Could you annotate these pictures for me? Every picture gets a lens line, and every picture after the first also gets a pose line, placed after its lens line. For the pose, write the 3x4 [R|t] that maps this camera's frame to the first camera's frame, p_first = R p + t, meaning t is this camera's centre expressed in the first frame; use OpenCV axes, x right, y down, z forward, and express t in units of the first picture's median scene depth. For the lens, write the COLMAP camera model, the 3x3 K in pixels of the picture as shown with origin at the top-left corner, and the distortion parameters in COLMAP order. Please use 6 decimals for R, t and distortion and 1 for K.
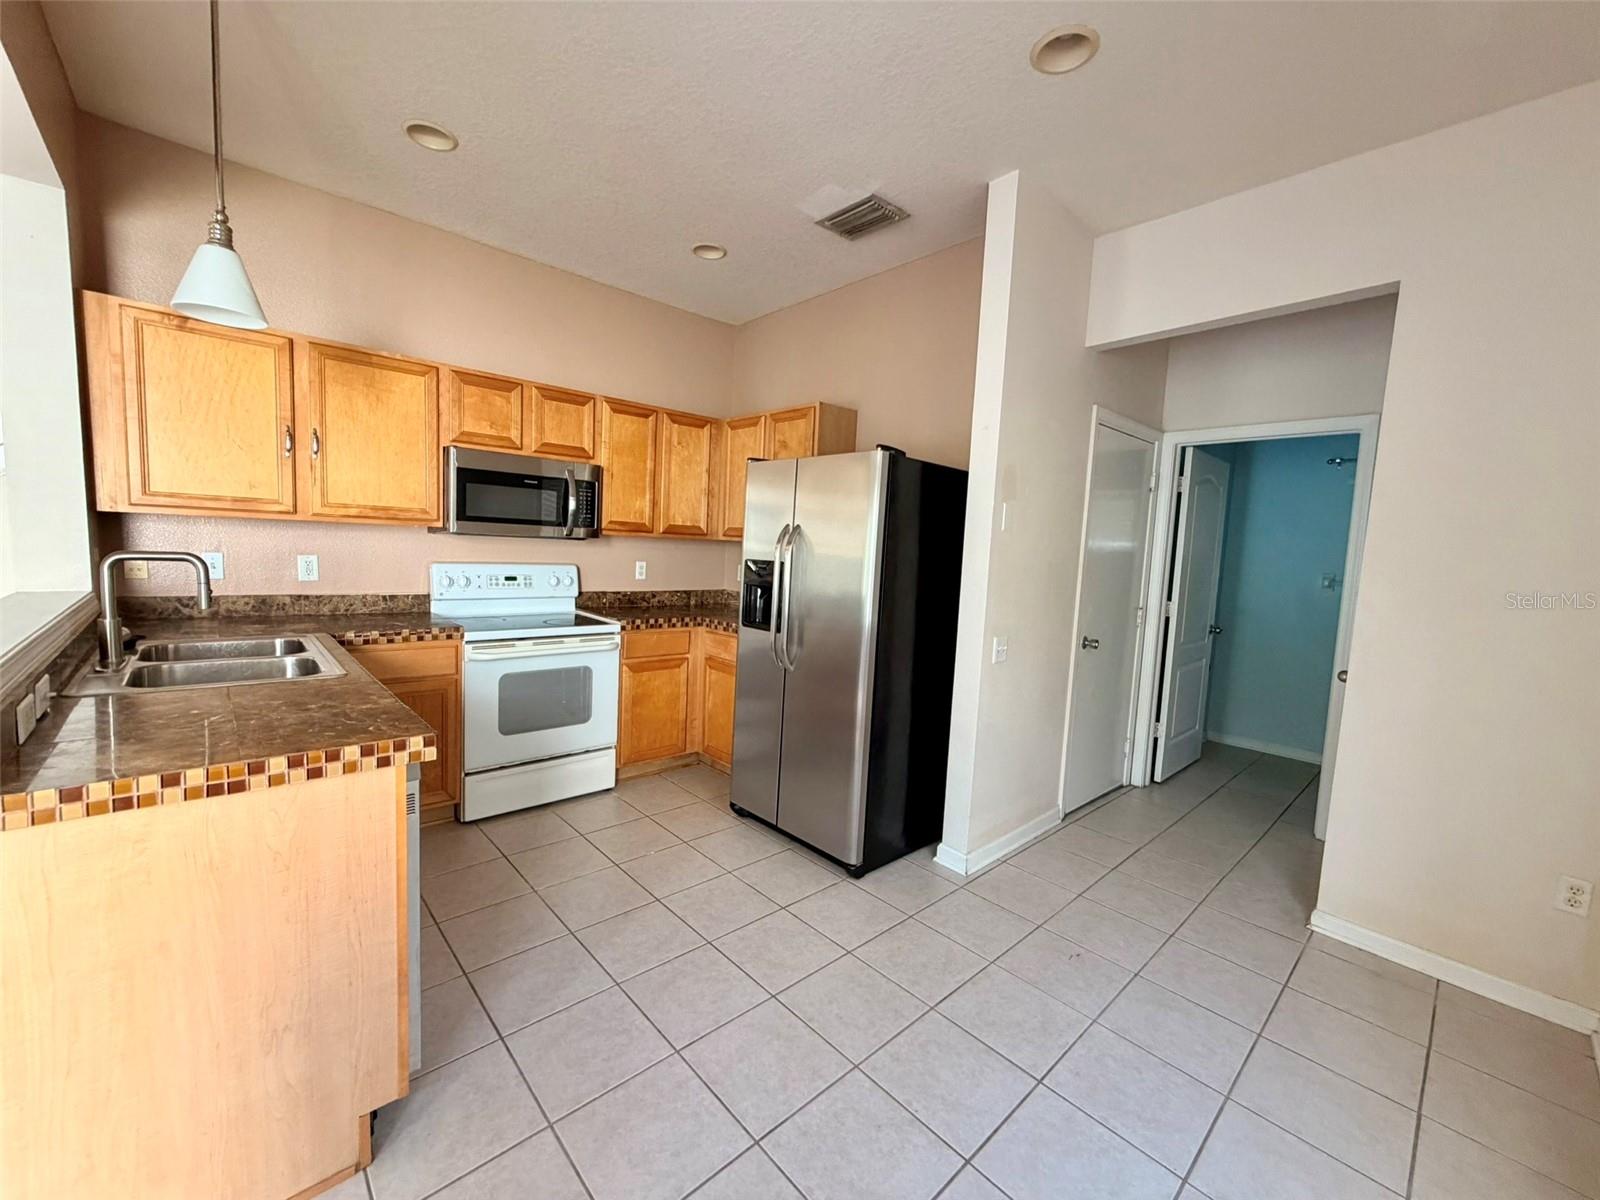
lens RADIAL K [[637.7, 0, 795.4], [0, 637.7, 601.3], [0, 0, 1]] dist [-0.000989, 0.000137]
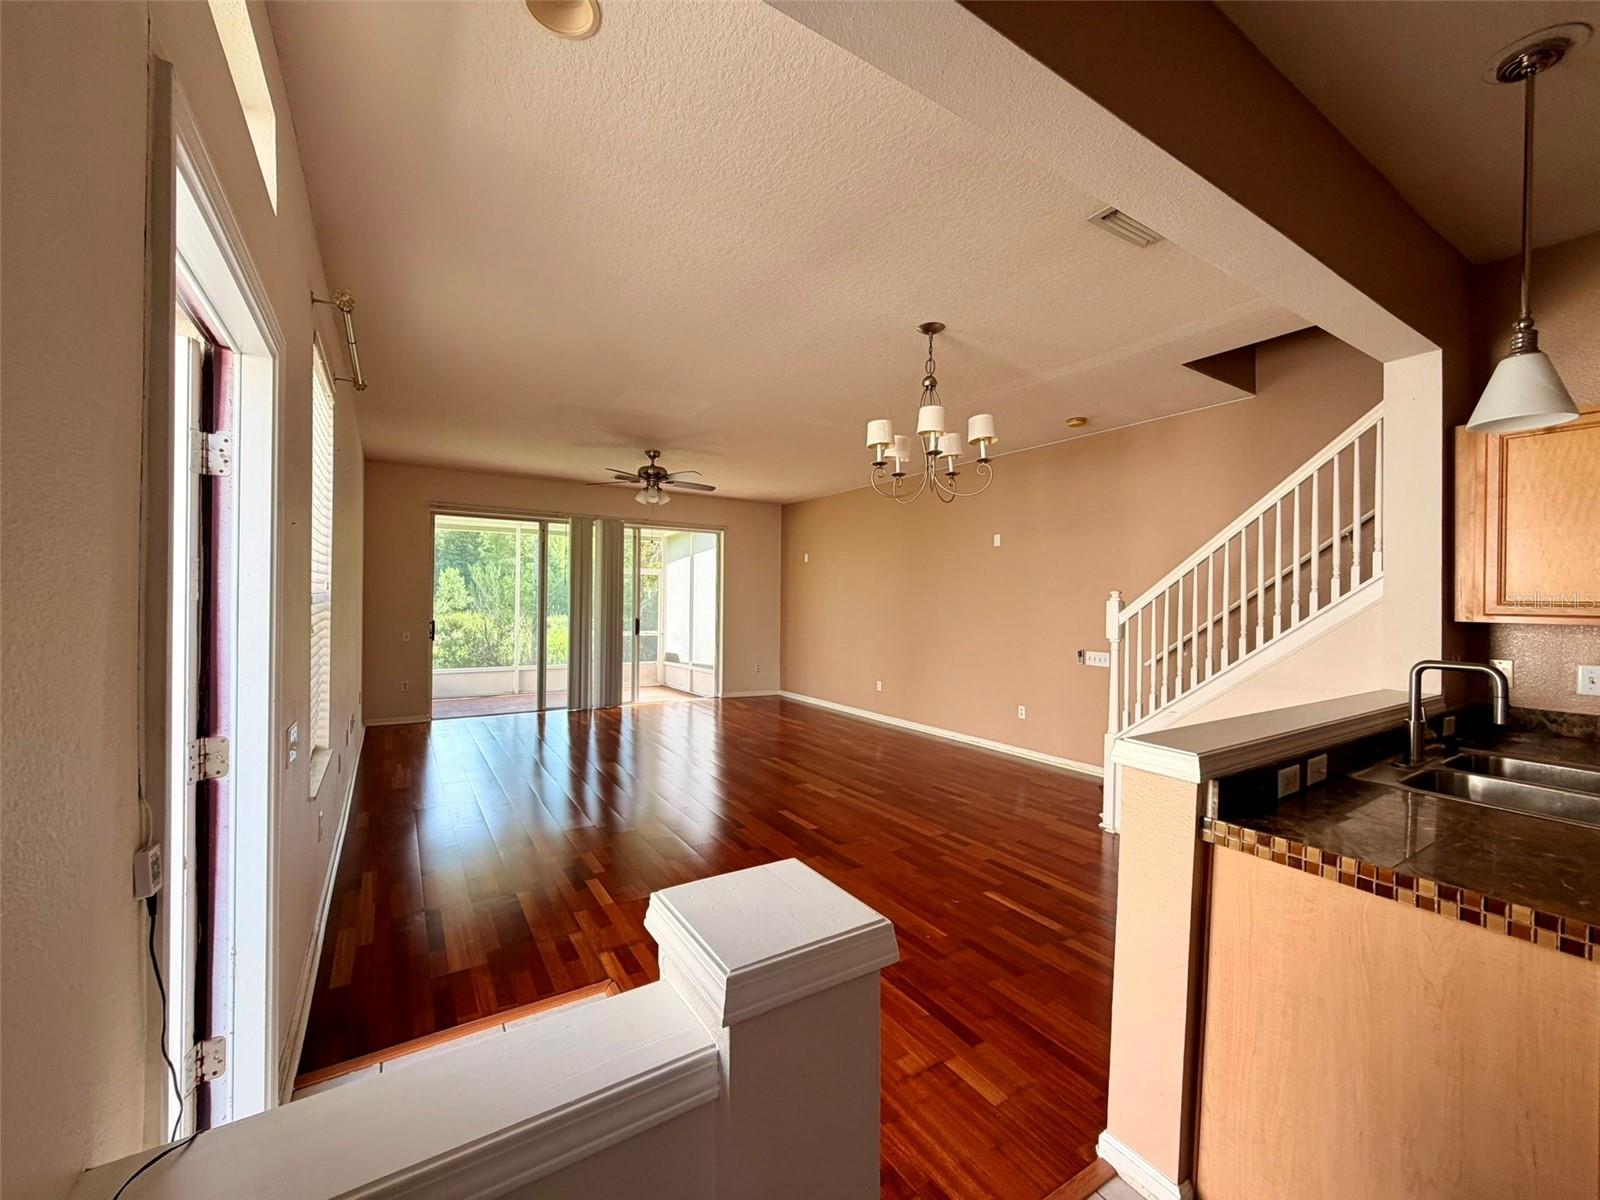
lens RADIAL K [[637.7, 0, 795.4], [0, 637.7, 601.3], [0, 0, 1]] dist [-0.000989, 0.000137]
pose [[-0.178873, -0.045685, -0.982811, 0.304832], [-0.109982, 0.993589, -0.026169, -0.042721], [0.977706, 0.103410, -0.182751, 0.166810]]
